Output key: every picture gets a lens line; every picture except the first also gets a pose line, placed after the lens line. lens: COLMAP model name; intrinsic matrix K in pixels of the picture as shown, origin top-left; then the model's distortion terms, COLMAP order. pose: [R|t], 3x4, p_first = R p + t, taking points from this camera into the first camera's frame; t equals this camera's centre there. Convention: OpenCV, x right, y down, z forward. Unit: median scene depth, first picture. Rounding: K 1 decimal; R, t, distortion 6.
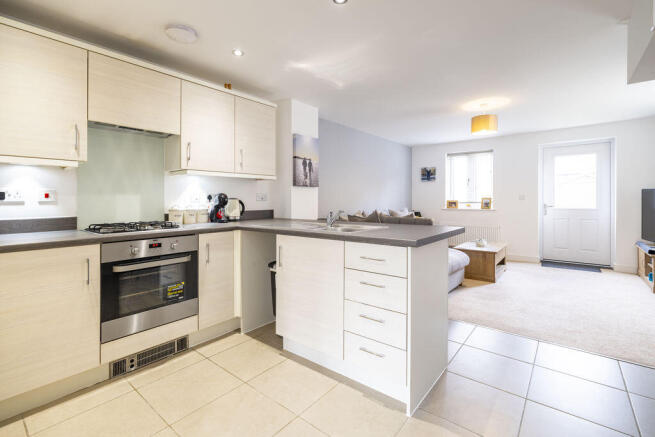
lens RADIAL K [[302.2, 0, 324.8], [0, 302.2, 201.9], [0, 0, 1]] dist [-0.002533, 0.002202]
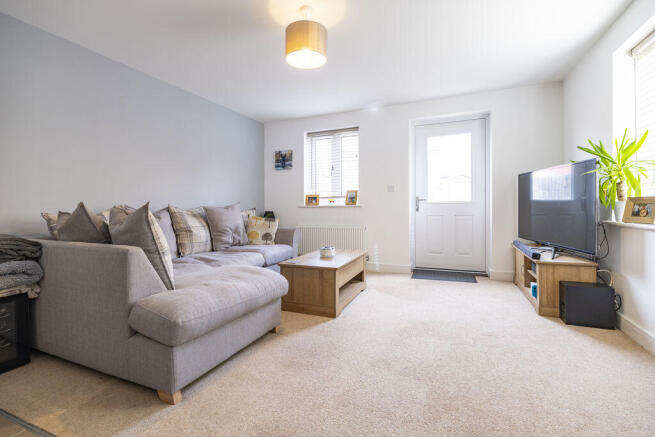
lens RADIAL K [[302.2, 0, 326.6], [0, 302.2, 211.9], [0, 0, 1]] dist [-0.002533, 0.002202]
pose [[0.959467, -0.011710, 0.281577, 0.370623], [0.009168, 0.999905, 0.010340, 0.045583], [-0.281671, -0.007340, 0.959483, 0.411807]]
